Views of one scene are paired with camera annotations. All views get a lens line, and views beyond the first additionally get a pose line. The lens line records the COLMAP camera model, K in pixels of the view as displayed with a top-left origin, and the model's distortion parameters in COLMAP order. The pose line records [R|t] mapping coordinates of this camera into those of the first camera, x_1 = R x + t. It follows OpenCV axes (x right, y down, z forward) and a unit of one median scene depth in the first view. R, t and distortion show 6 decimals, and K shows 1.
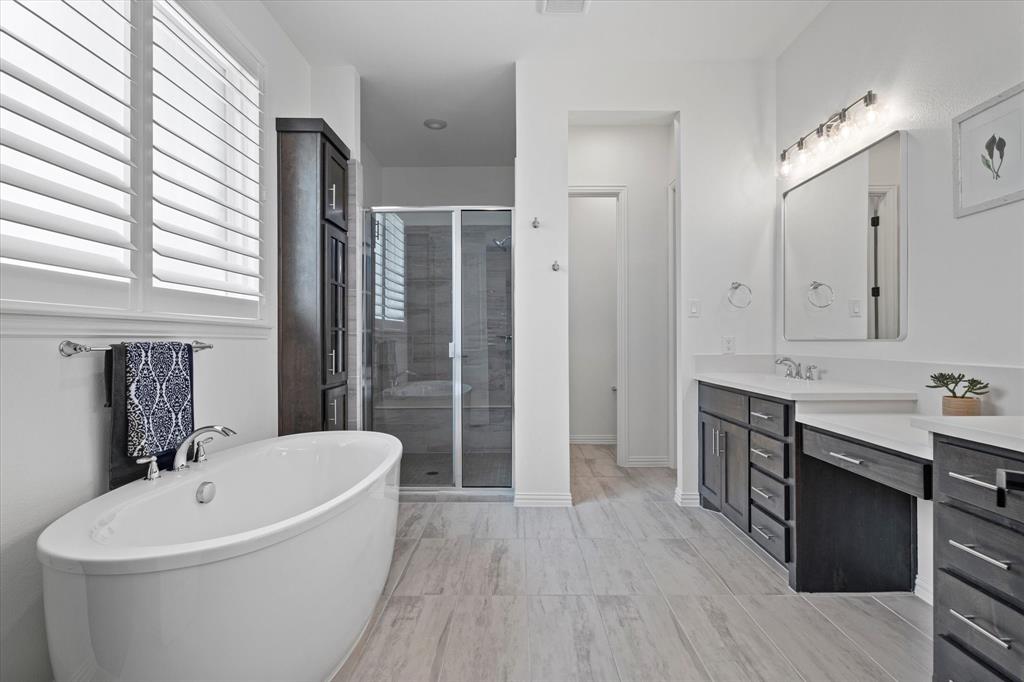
lens RADIAL K [[476.5, 0, 512.7], [0, 476.5, 341.0], [0, 0, 1]] dist [-0.000024, -0.000068]
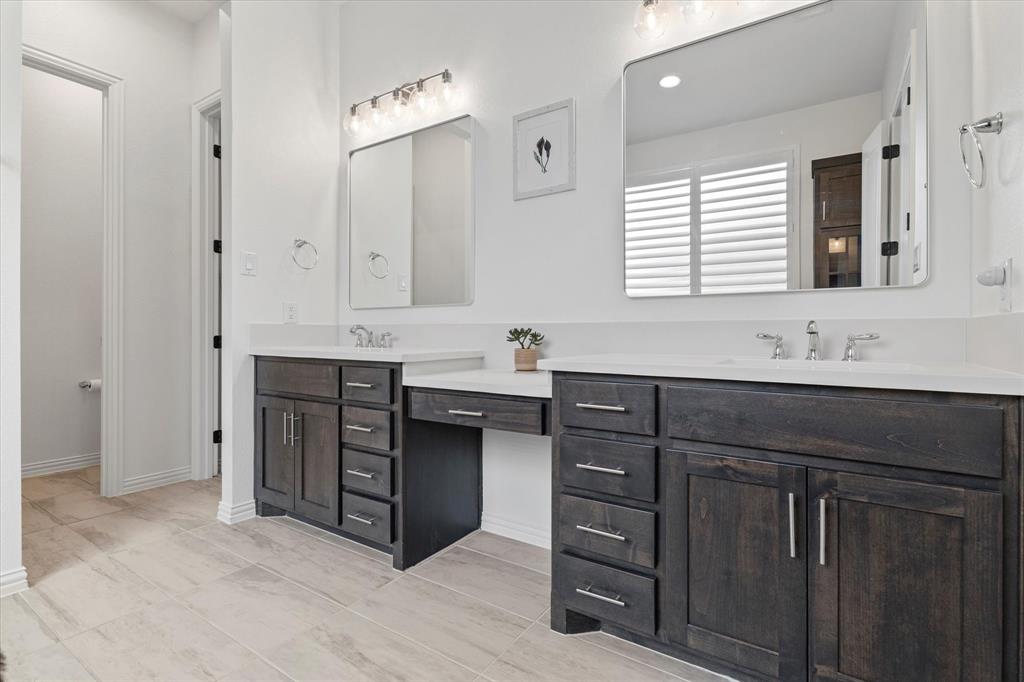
lens RADIAL K [[476.5, 0, 513.0], [0, 476.5, 335.4], [0, 0, 1]] dist [-0.000024, -0.000068]
pose [[0.533364, 0.004038, 0.845876, -0.064093], [-0.002082, 0.999992, -0.003461, 0.068795], [-0.845884, 0.000085, 0.533368, 0.302232]]
